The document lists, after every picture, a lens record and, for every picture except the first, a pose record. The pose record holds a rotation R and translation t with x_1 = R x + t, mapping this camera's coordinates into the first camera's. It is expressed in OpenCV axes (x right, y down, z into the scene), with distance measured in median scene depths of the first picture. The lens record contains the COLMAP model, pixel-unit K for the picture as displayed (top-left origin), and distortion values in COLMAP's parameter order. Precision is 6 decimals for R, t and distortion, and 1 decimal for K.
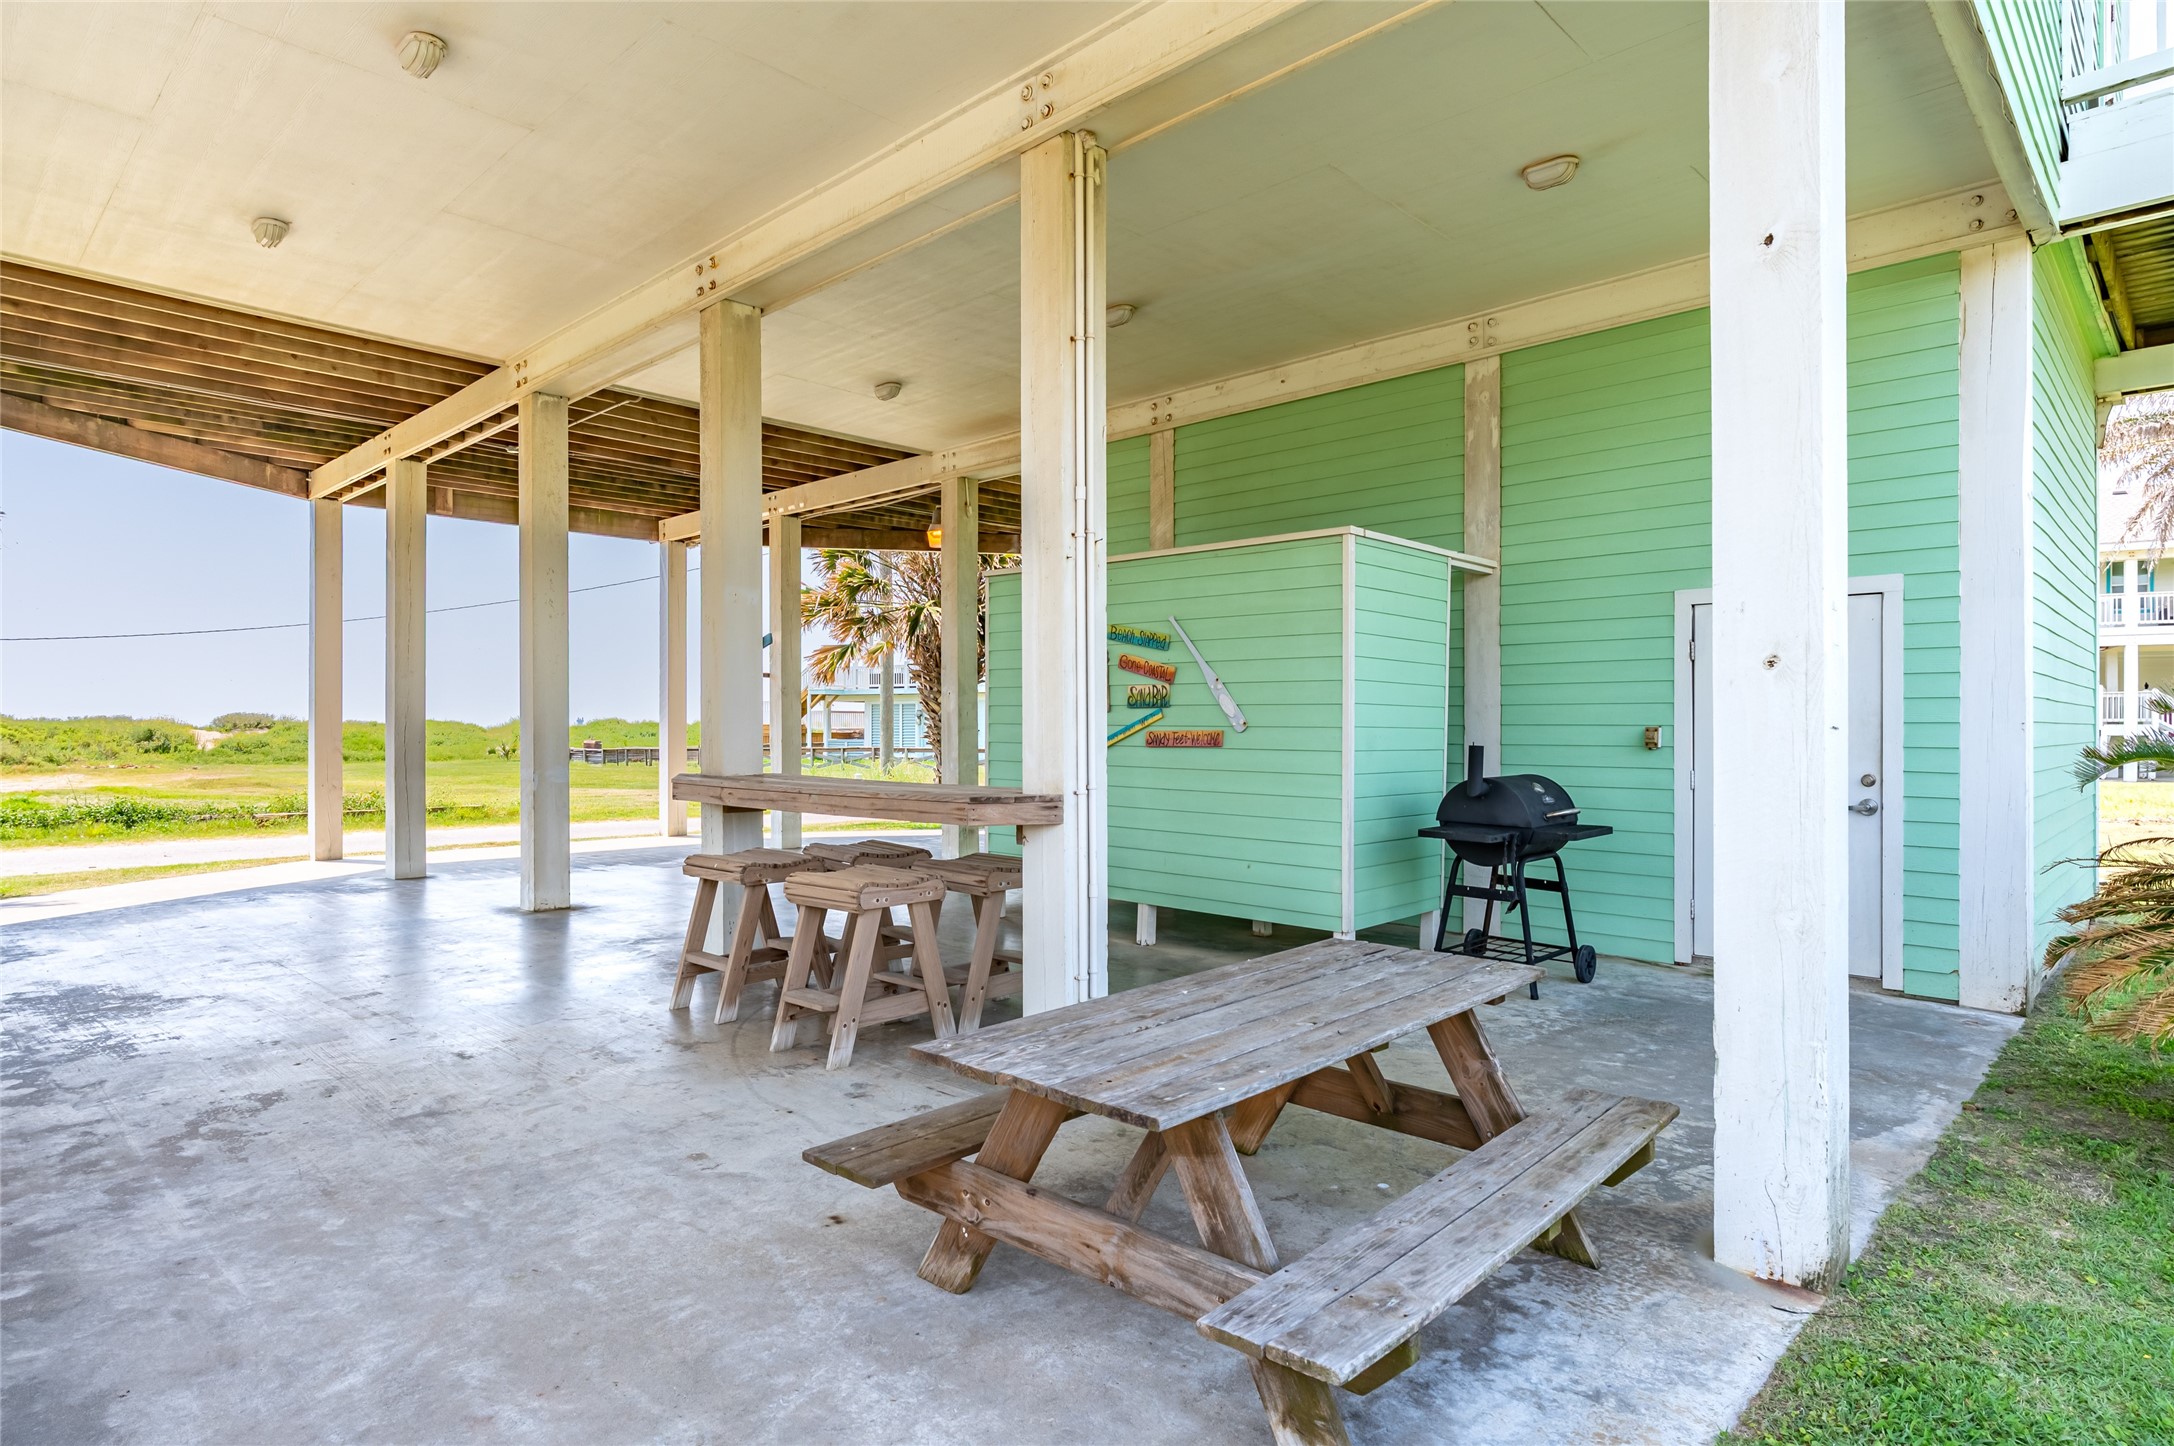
lens RADIAL K [[1190.4, 0, 1087.0], [0, 1190.4, 723.0], [0, 0, 1]] dist [0.000795, -0.000059]
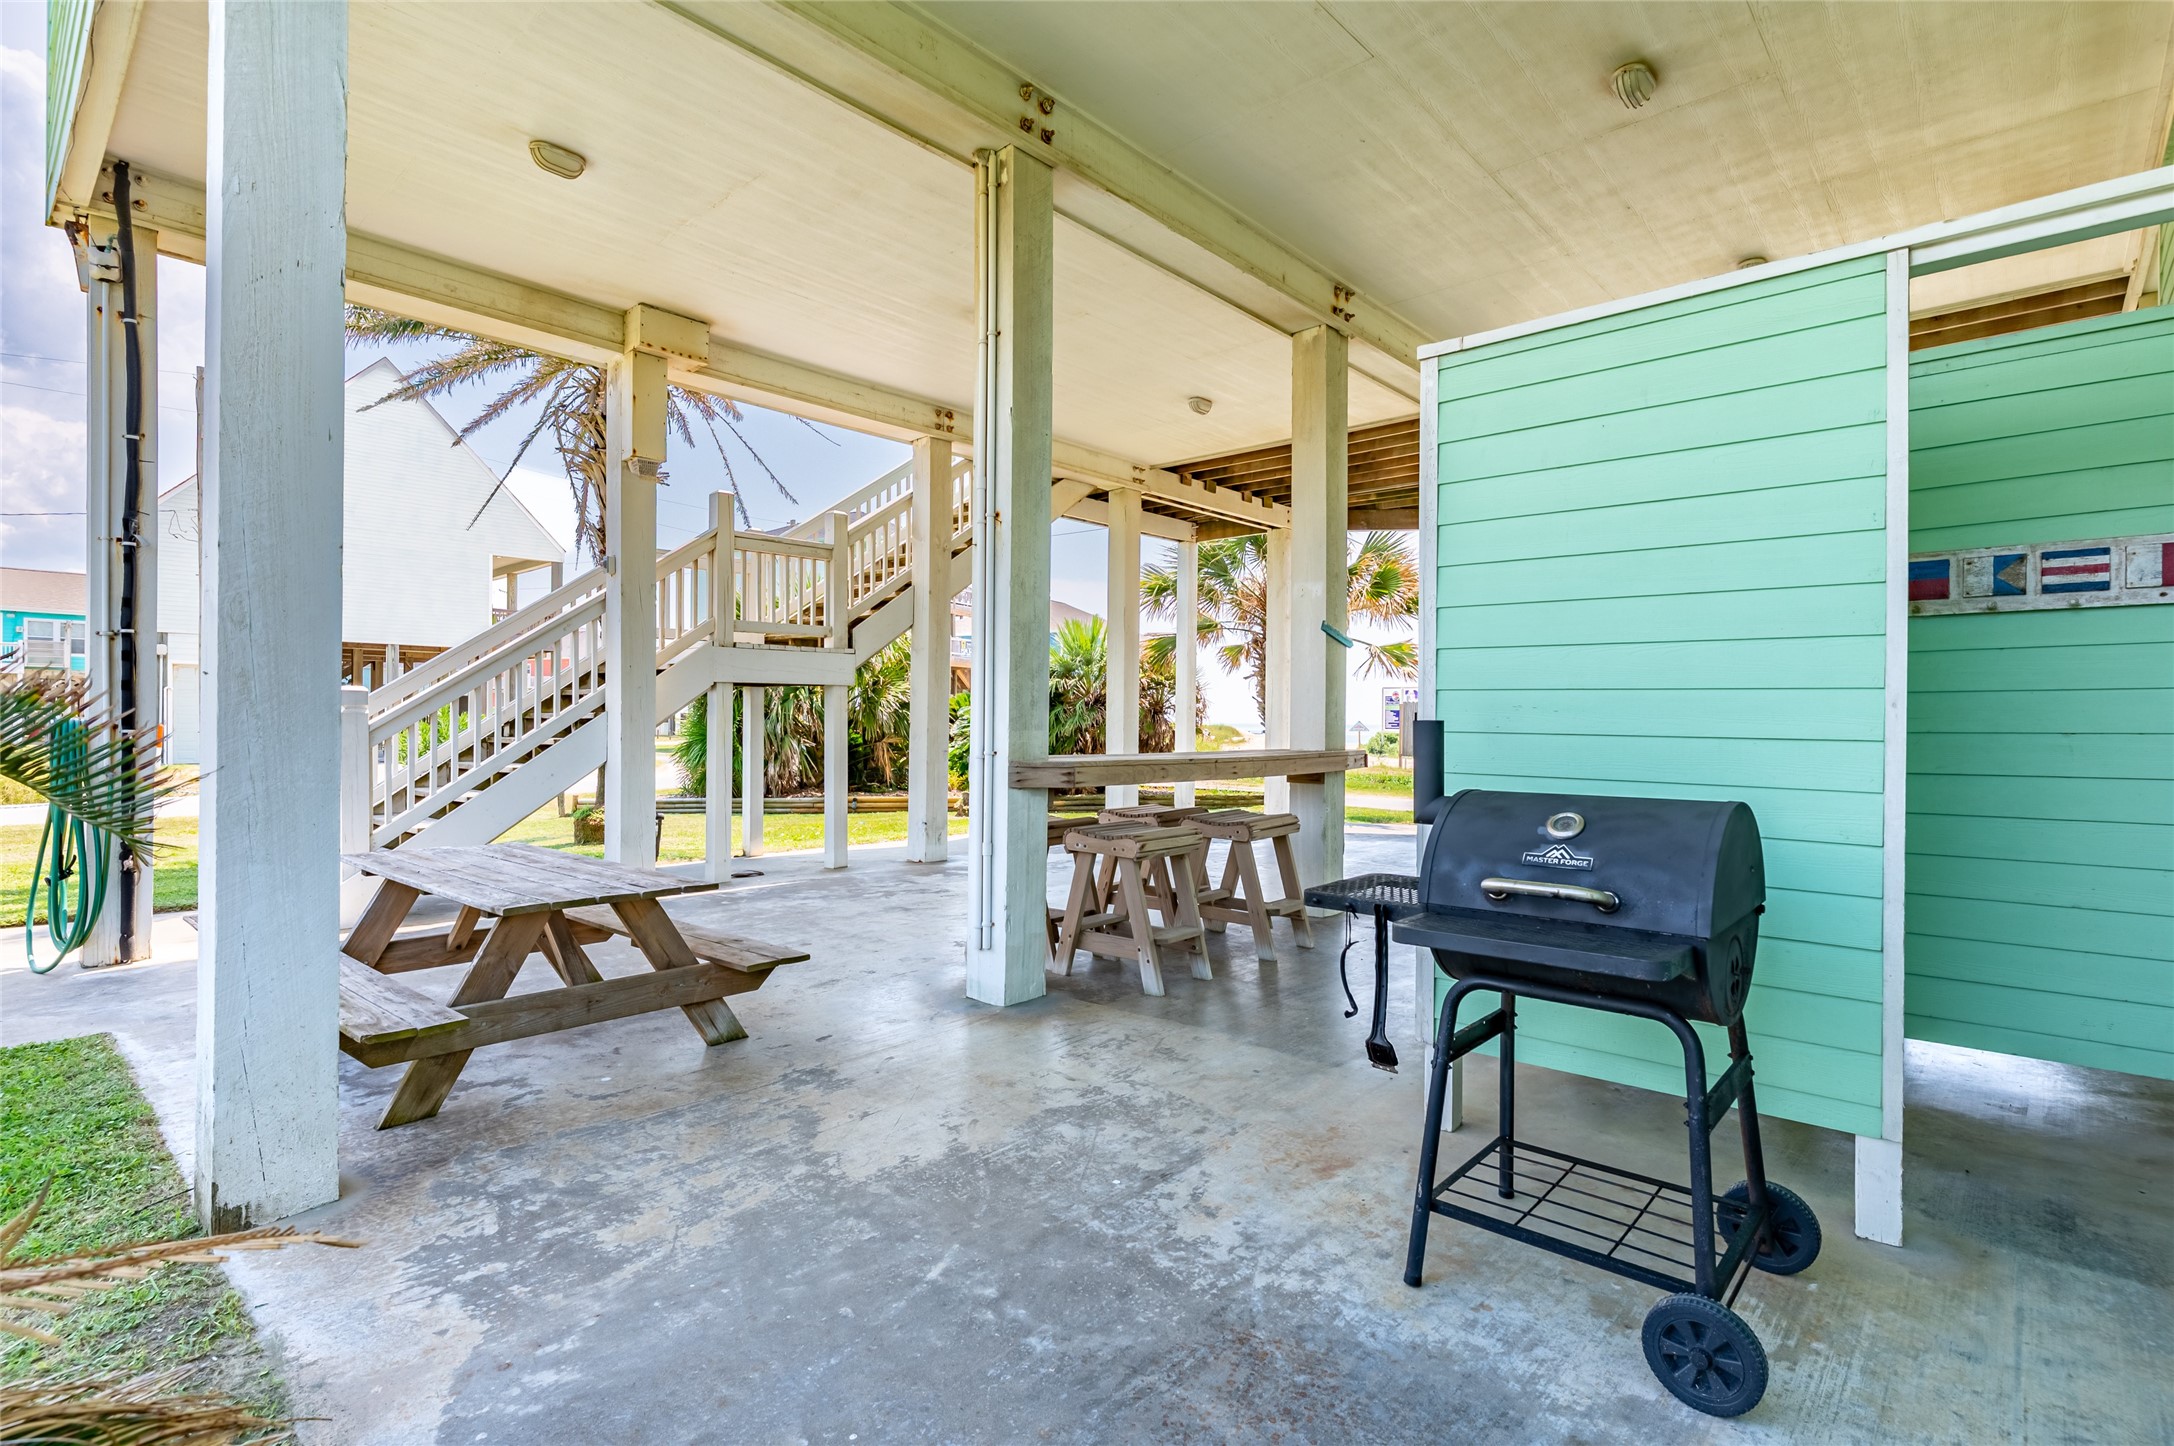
lens RADIAL K [[1031.6, 0, 1087.0], [0, 1031.6, 723.0], [0, 0, 1]] dist [-0.000745, -0.000051]
pose [[0.022326, 0.004668, -0.999740, 0.770657], [-0.002419, 0.999986, 0.004616, 0.018431], [0.999748, 0.002315, 0.022337, 0.875690]]
